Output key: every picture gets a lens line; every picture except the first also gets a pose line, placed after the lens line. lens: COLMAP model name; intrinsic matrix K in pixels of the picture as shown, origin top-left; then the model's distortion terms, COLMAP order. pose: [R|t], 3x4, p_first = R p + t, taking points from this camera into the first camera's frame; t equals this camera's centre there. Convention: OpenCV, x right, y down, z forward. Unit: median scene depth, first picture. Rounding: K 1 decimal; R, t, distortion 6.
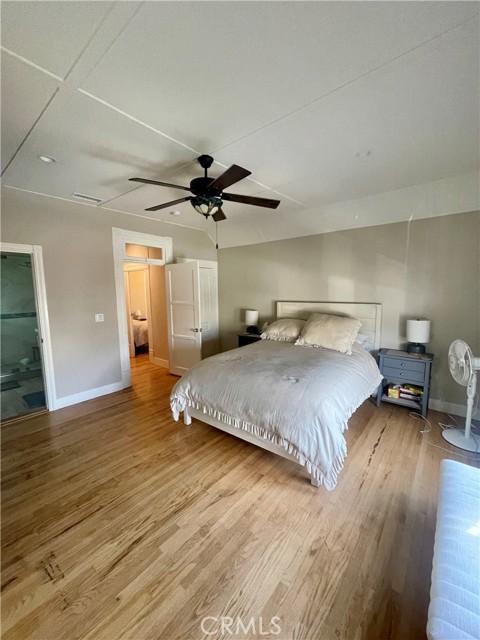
lens RADIAL K [[259.1, 0, 242.0], [0, 259.1, 319.9], [0, 0, 1]] dist [0.026193, 0.000173]
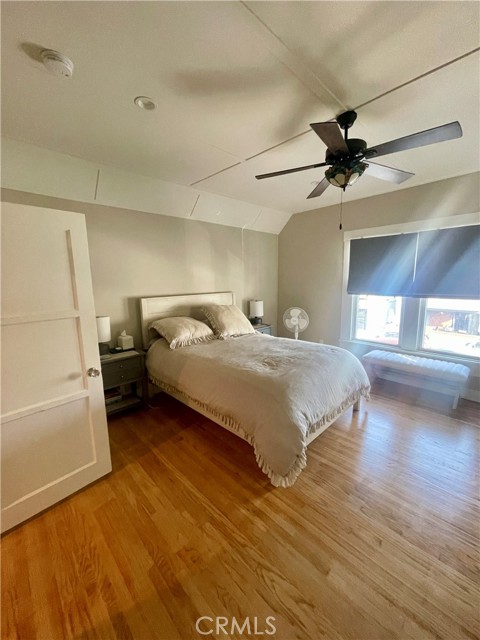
lens RADIAL K [[259.1, 0, 244.7], [0, 259.1, 319.7], [0, 0, 1]] dist [0.026193, 0.000173]
pose [[0.115864, -0.146247, 0.982440, -0.946095], [0.133964, 0.982365, 0.130436, -0.117579], [-0.984190, 0.116498, 0.133413, 1.115743]]
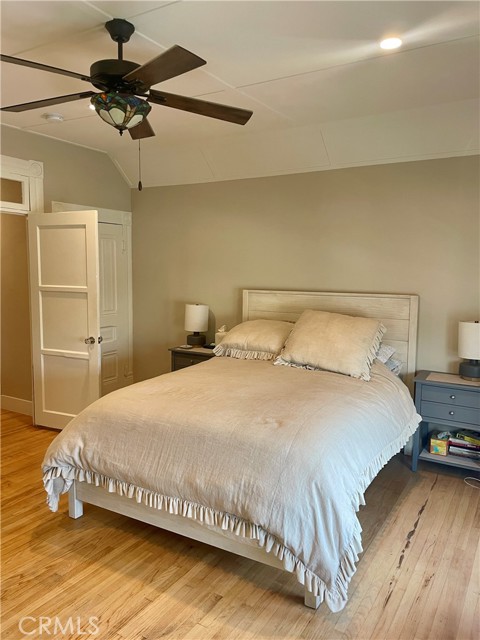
lens RADIAL K [[493.0, 0, 241.2], [0, 493.0, 317.4], [0, 0, 1]] dist [0.101459, -0.032328]
pose [[0.989628, 0.005541, 0.143548, -0.030735], [-0.003122, 0.999849, -0.017068, 0.014908], [-0.143621, 0.016443, 0.989496, -0.076716]]
